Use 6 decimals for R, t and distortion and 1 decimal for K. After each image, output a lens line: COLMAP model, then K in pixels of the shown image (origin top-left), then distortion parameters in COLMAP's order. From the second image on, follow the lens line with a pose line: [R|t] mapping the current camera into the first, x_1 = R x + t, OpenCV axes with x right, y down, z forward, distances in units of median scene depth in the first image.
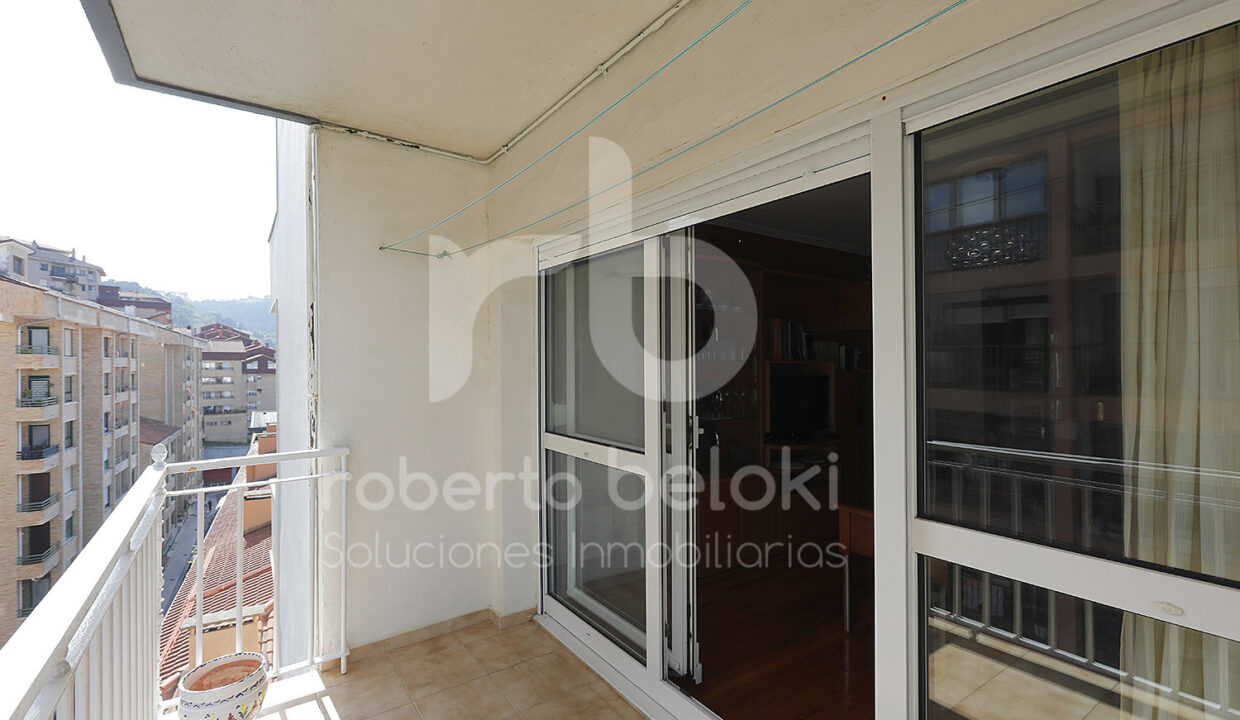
lens RADIAL K [[548.2, 0, 623.7], [0, 548.2, 355.2], [0, 0, 1]] dist [-0.001674, 0.001192]
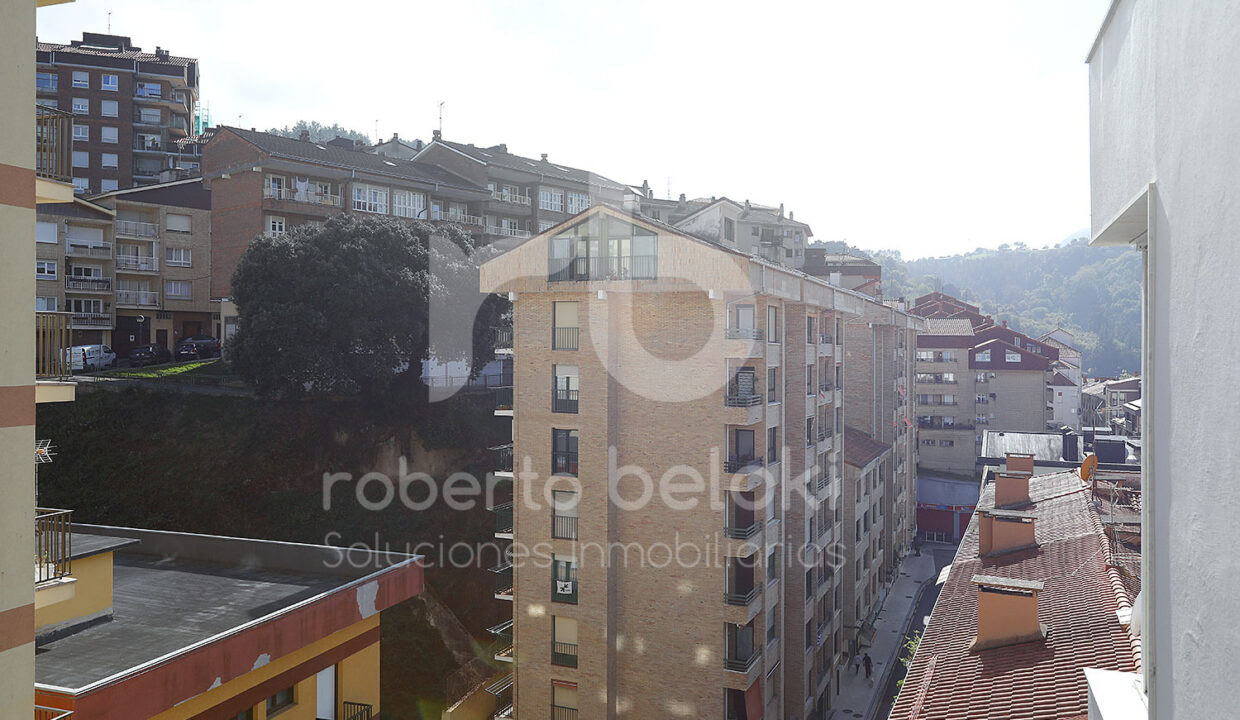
lens RADIAL K [[886.1, 0, 620.0], [0, 886.1, 360.0], [0, 0, 1]] dist [0.011399, 0.002025]
pose [[0.561000, 0.021194, -0.827544, -0.076340], [-0.001140, 0.999691, 0.024830, -0.002518], [0.827815, -0.012986, 0.560851, 0.091340]]
